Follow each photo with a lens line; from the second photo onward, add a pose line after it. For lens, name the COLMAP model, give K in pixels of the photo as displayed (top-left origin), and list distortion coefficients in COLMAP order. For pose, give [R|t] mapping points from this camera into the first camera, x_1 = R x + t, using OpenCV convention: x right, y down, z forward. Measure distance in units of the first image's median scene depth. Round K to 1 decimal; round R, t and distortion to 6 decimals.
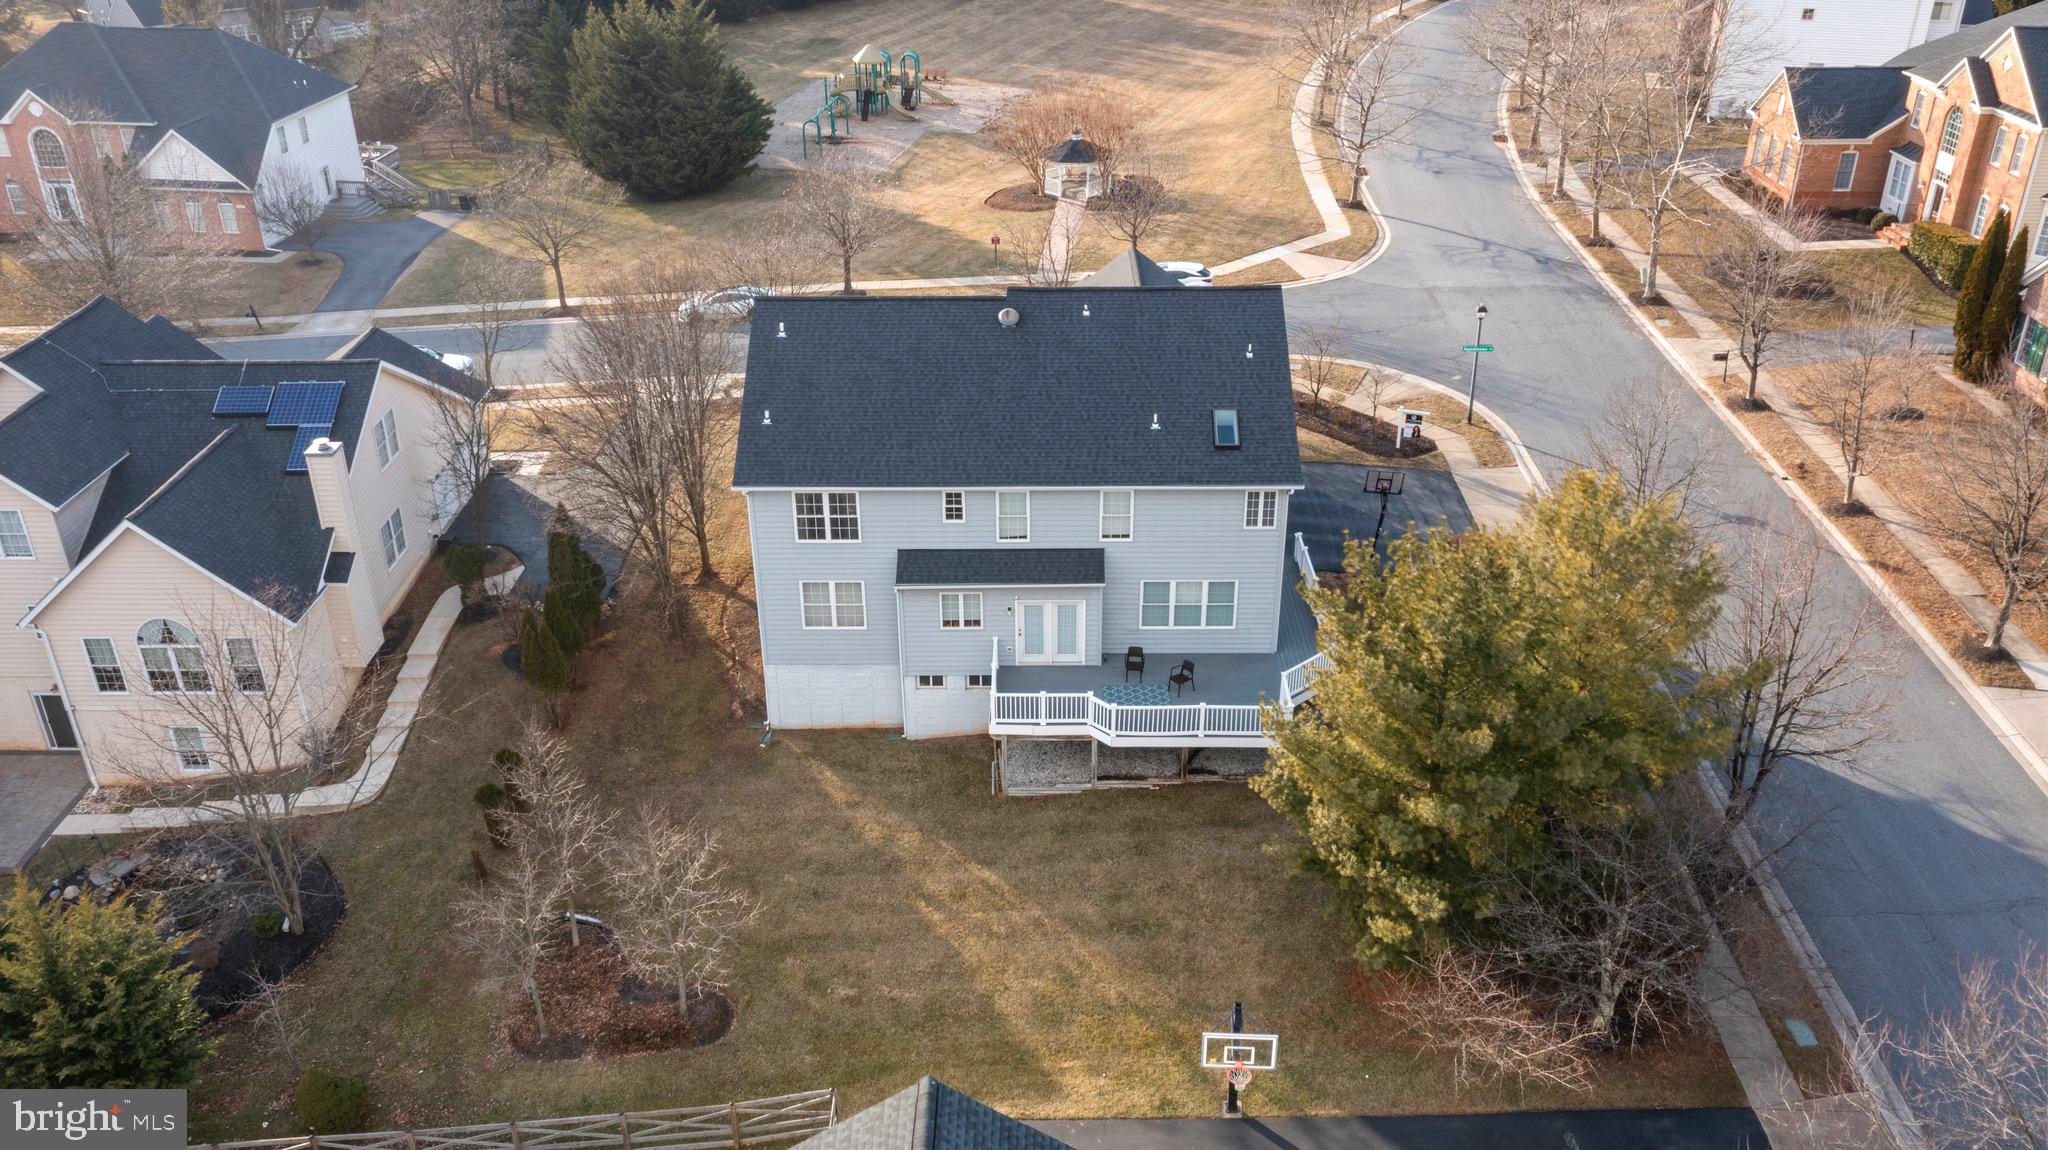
lens RADIAL K [[1635.5, 0, 1024.0], [0, 1635.5, 575.0], [0, 0, 1]] dist [-0.012322, 0.000798]
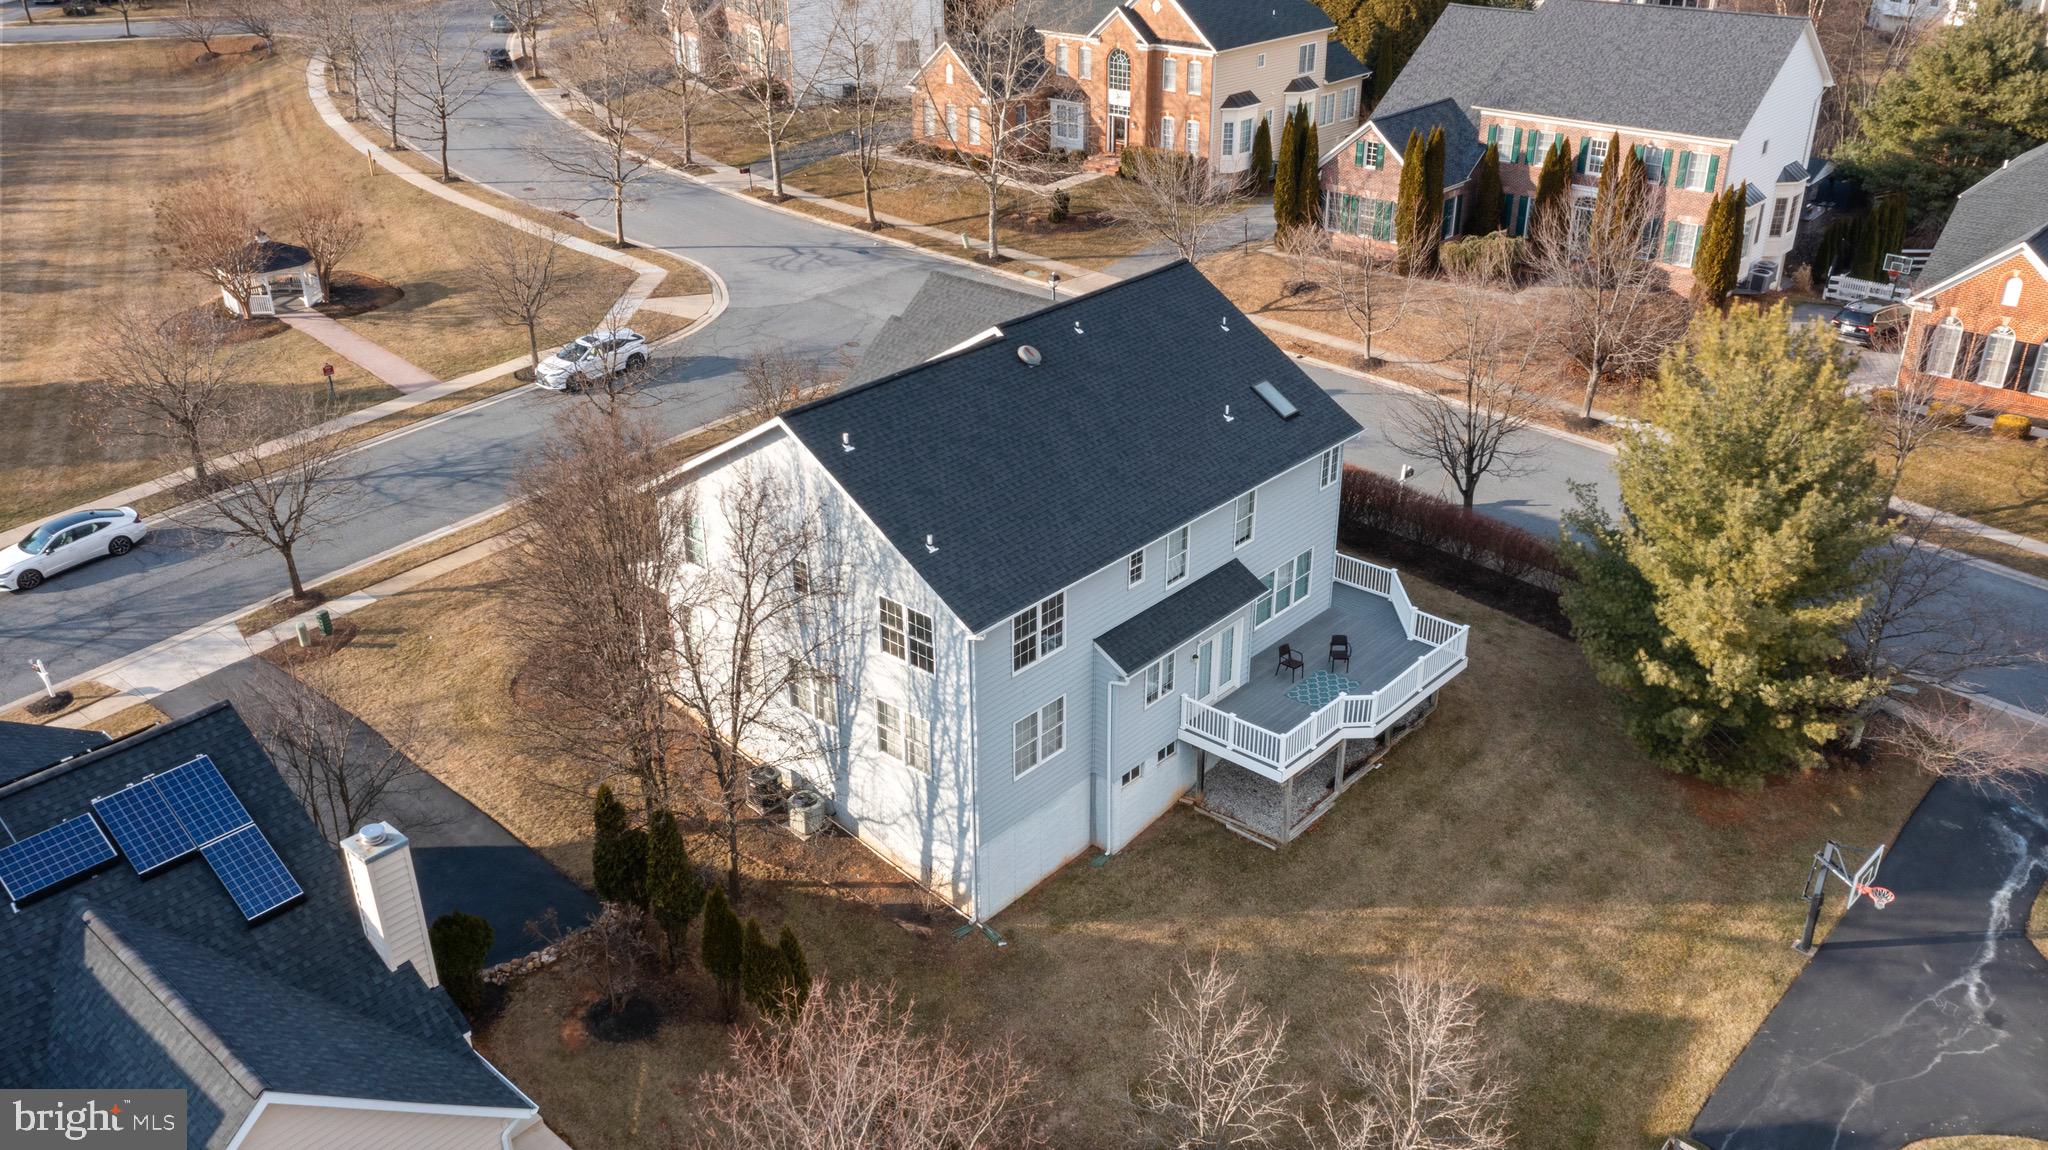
lens RADIAL K [[1635.5, 0, 1024.0], [0, 1635.5, 575.0], [0, 0, 1]] dist [-0.012322, 0.000798]
pose [[0.655583, -0.334215, 0.677134, -0.397481], [0.352709, 0.928420, 0.116760, -0.094817], [-0.667688, 0.162285, 0.726537, 0.243317]]
